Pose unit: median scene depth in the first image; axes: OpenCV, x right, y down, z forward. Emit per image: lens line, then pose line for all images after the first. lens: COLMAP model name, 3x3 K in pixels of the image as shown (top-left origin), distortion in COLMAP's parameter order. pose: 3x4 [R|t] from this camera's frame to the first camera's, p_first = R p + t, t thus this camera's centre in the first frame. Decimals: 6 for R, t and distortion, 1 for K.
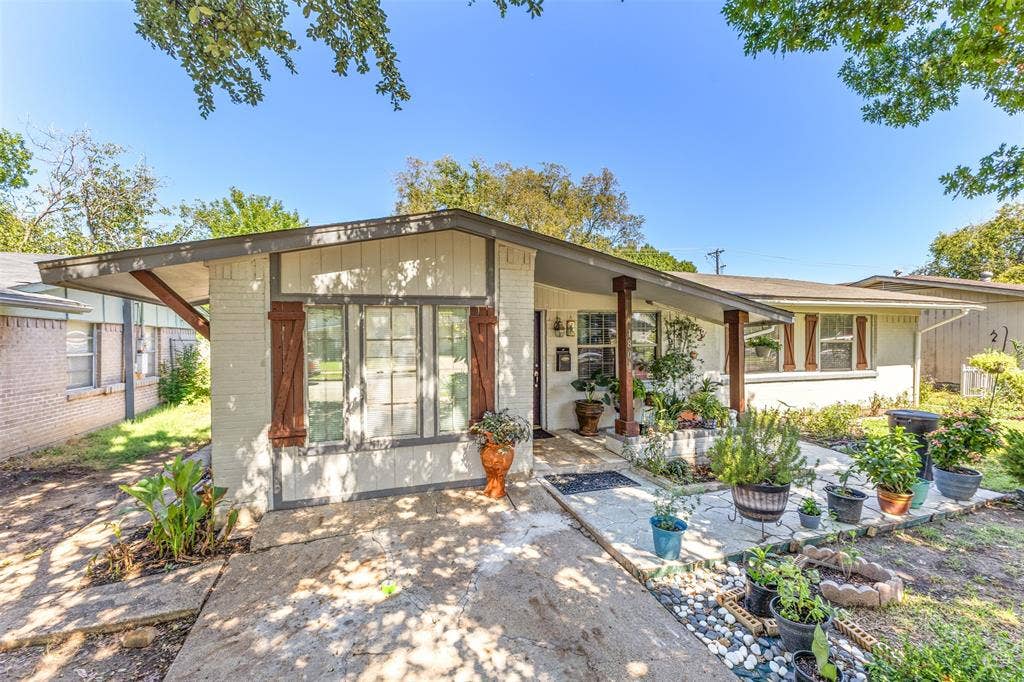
lens RADIAL K [[440.4, 0, 512.0], [0, 440.4, 341.0], [0, 0, 1]] dist [0.001427, 0.000141]
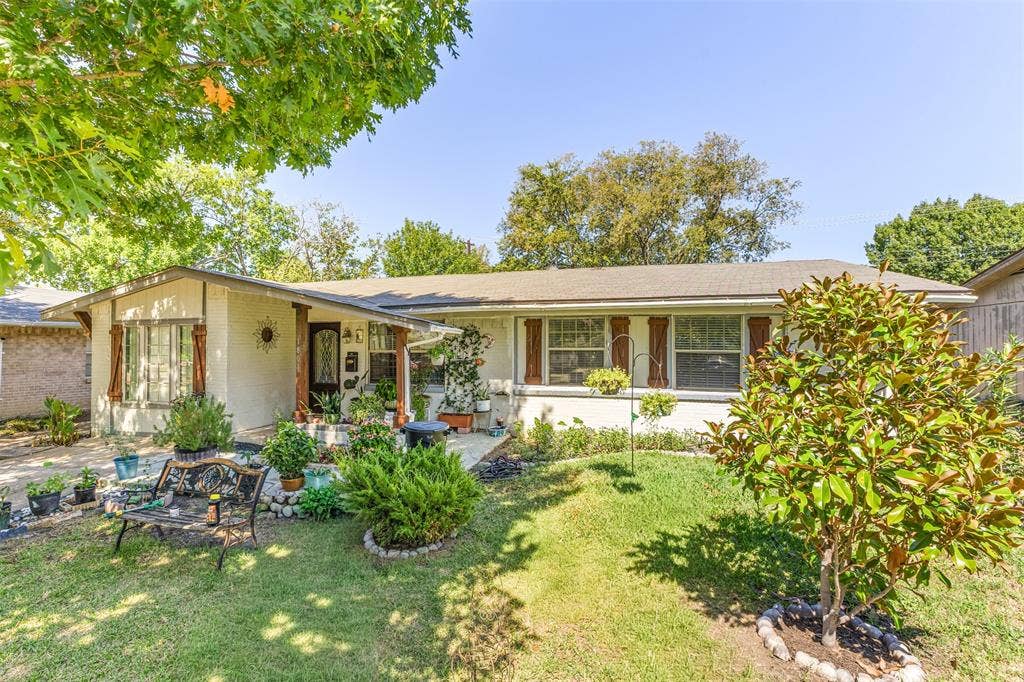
lens RADIAL K [[478.7, 0, 512.0], [0, 478.7, 341.0], [0, 0, 1]] dist [-0.002207, -0.000236]
pose [[0.811370, 0.009260, -0.584460, 1.238044], [-0.006811, 0.999956, 0.006387, -0.026332], [0.584493, -0.001201, 0.811398, 0.188363]]
